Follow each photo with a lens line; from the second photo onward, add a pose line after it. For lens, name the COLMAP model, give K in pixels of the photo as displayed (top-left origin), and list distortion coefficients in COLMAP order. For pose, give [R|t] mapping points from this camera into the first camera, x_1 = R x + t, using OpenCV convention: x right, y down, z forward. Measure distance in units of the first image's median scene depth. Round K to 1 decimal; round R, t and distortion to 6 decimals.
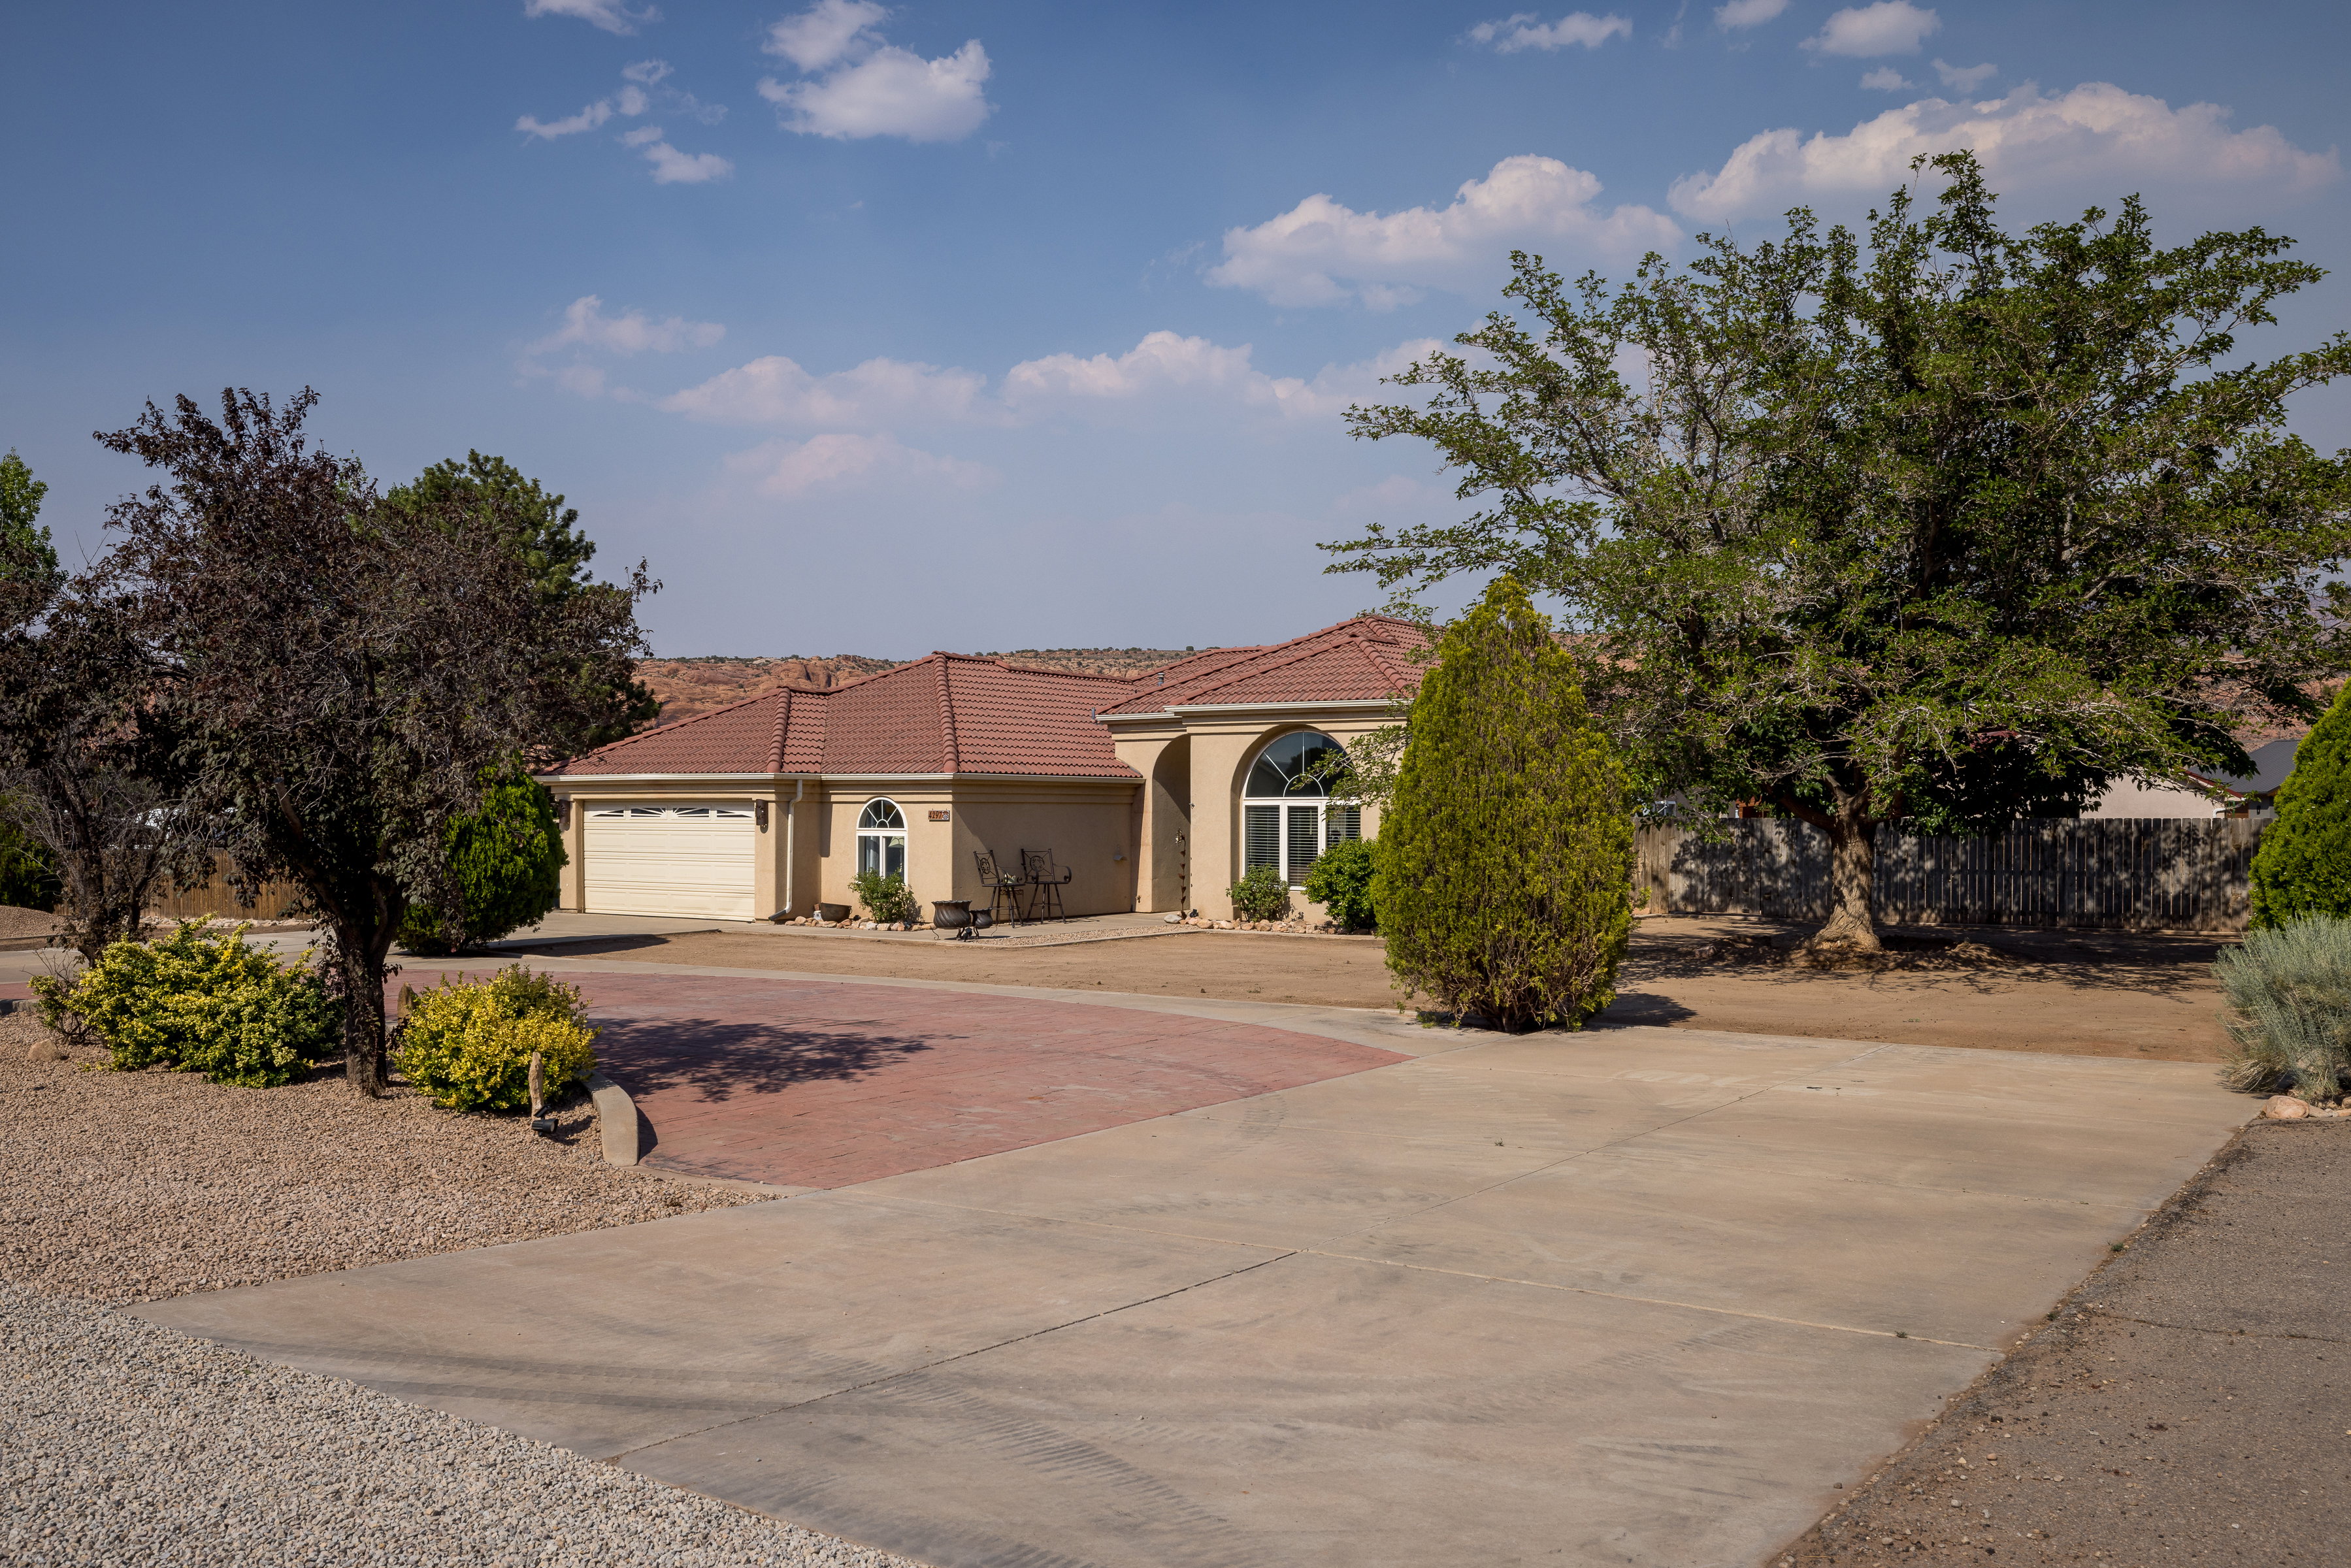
lens RADIAL K [[2222.8, 0, 1181.8], [0, 2222.8, 798.8], [0, 0, 1]] dist [0.000592, 0.000000]
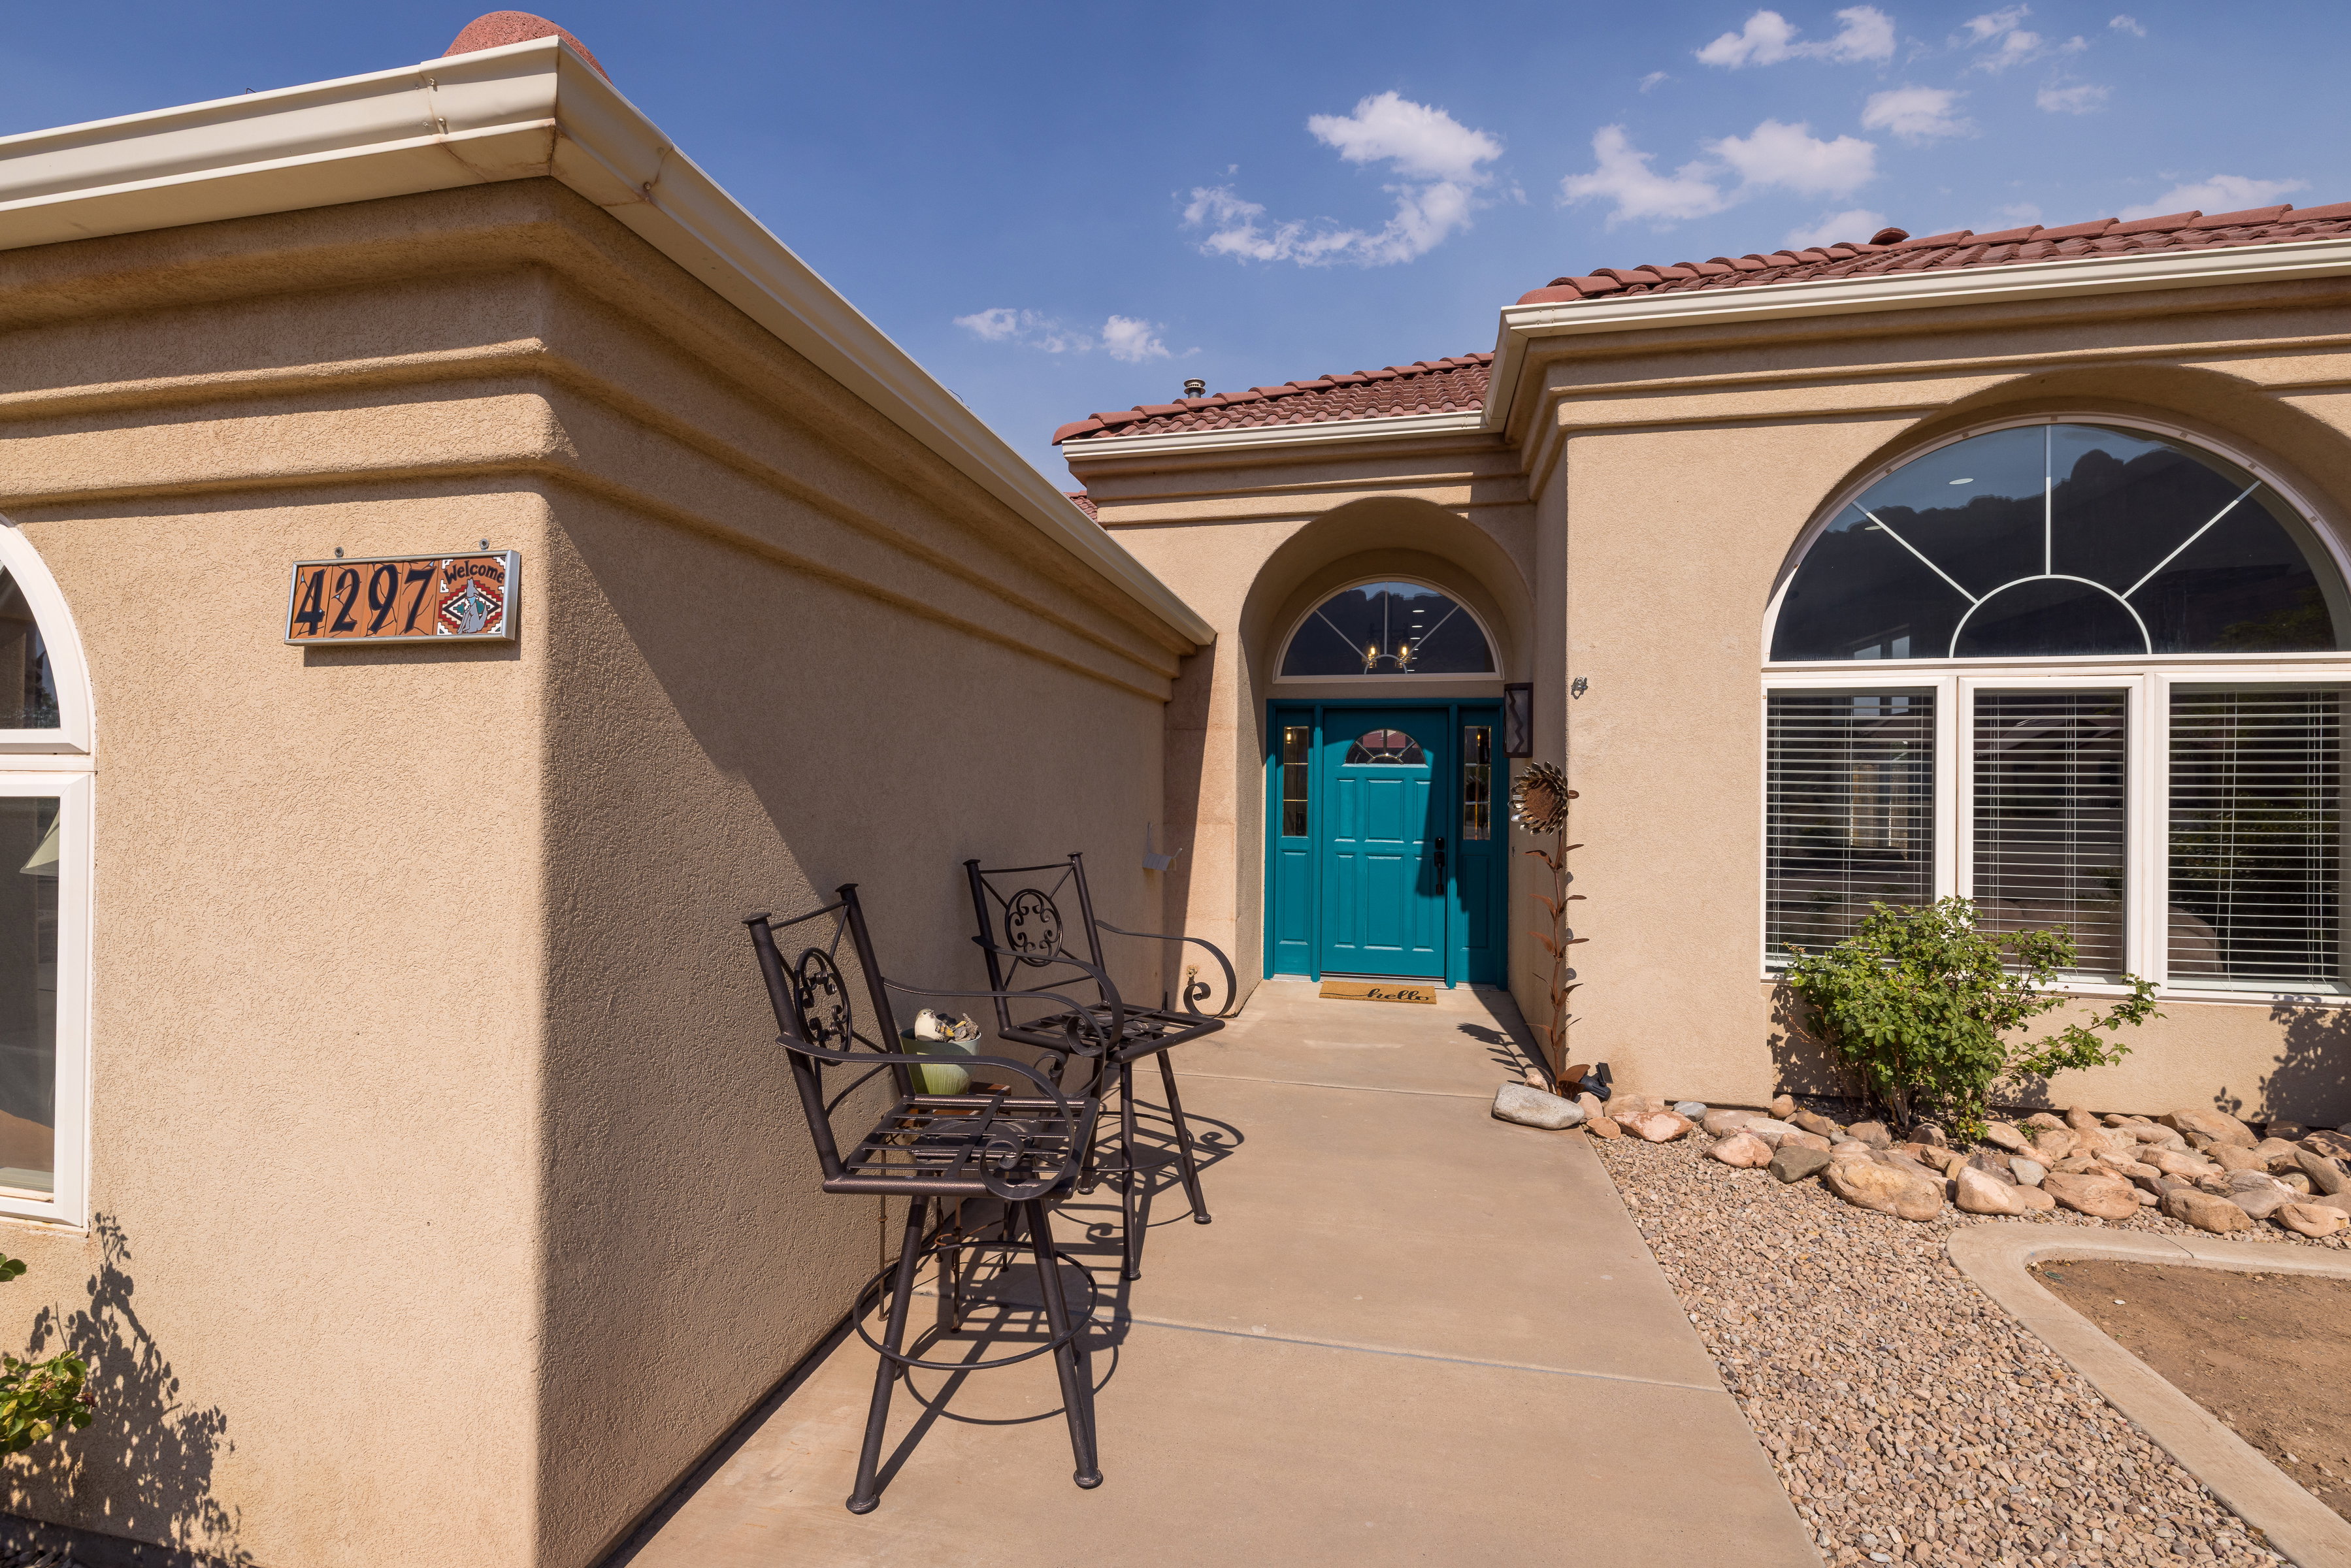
lens RADIAL K [[991.6, 0, 1174.0], [0, 991.6, 782.6], [0, 0, 1]] dist [0.009407, 0.000073]
pose [[0.907954, 0.007693, 0.418999, -0.093004], [-0.008927, 0.999960, 0.000986, 0.015126], [-0.418975, -0.004636, 0.907986, 0.915652]]
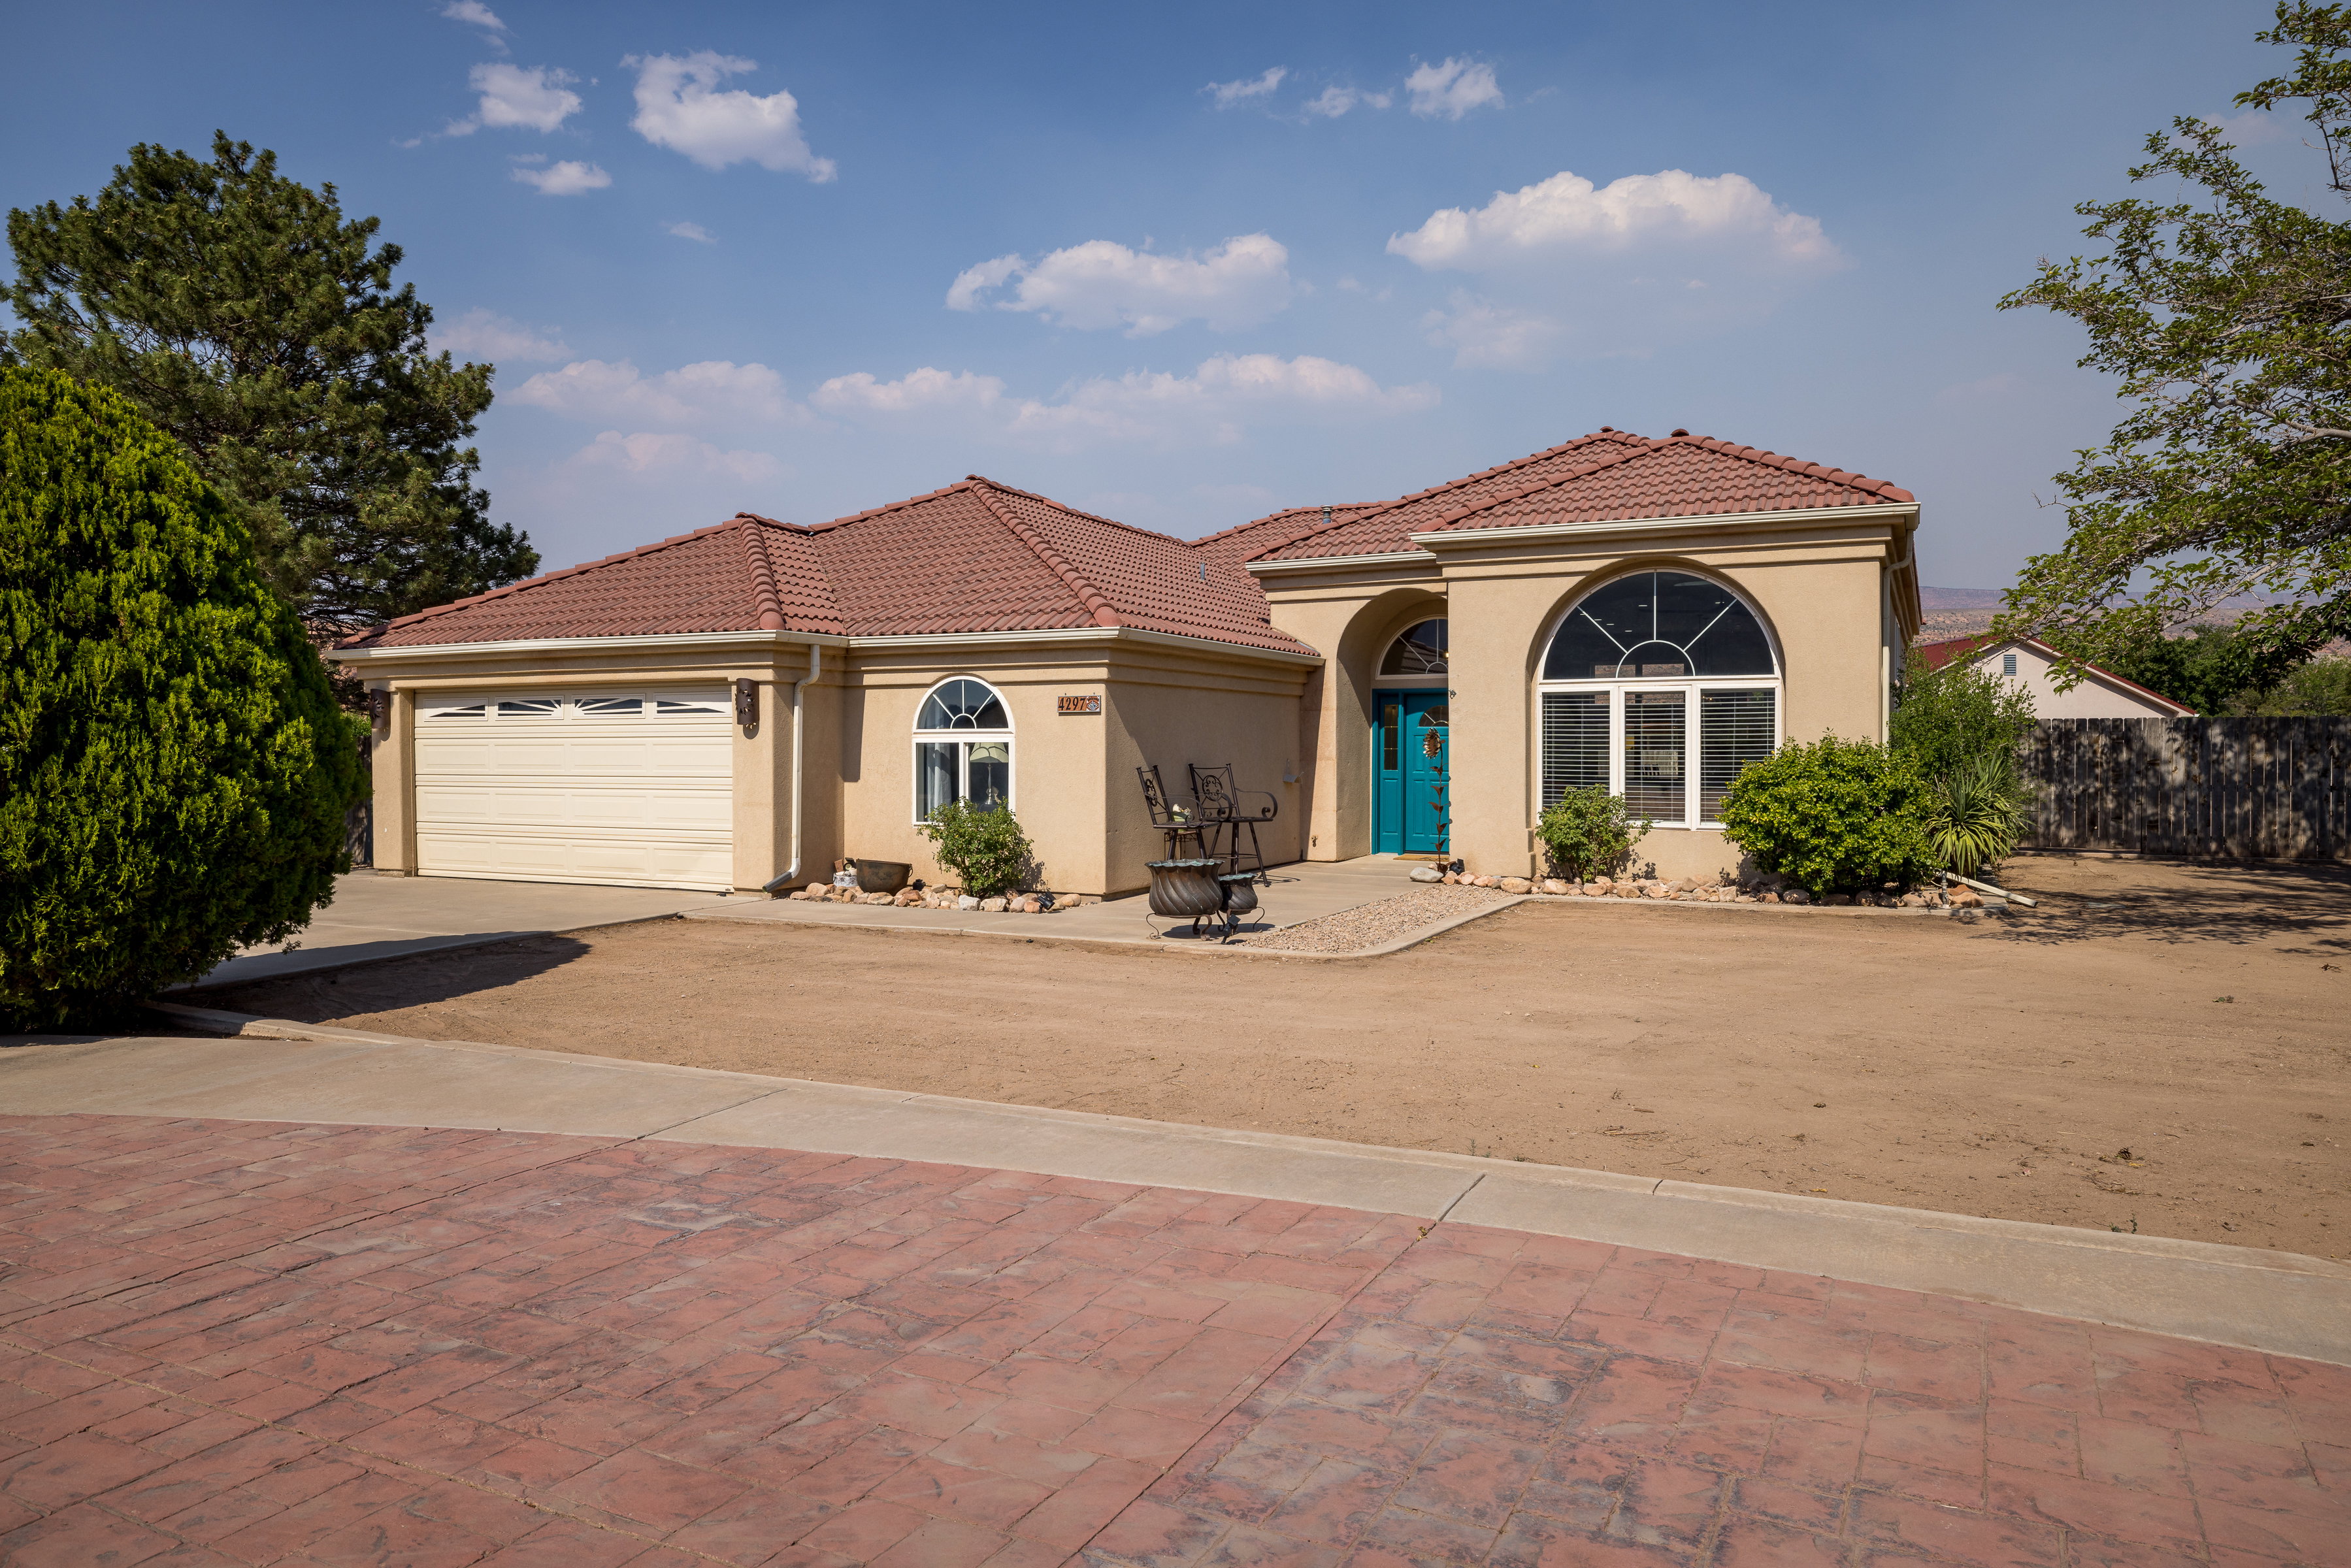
lens RADIAL K [[1576.1, 0, 1170.1], [0, 1576.1, 757.5], [0, 0, 1]] dist [0.009398, -0.001807]
pose [[0.984332, -0.003130, 0.176296, -0.153258], [0.001712, 0.999965, 0.008194, 0.017130], [-0.176316, -0.007764, 0.984303, 0.582259]]
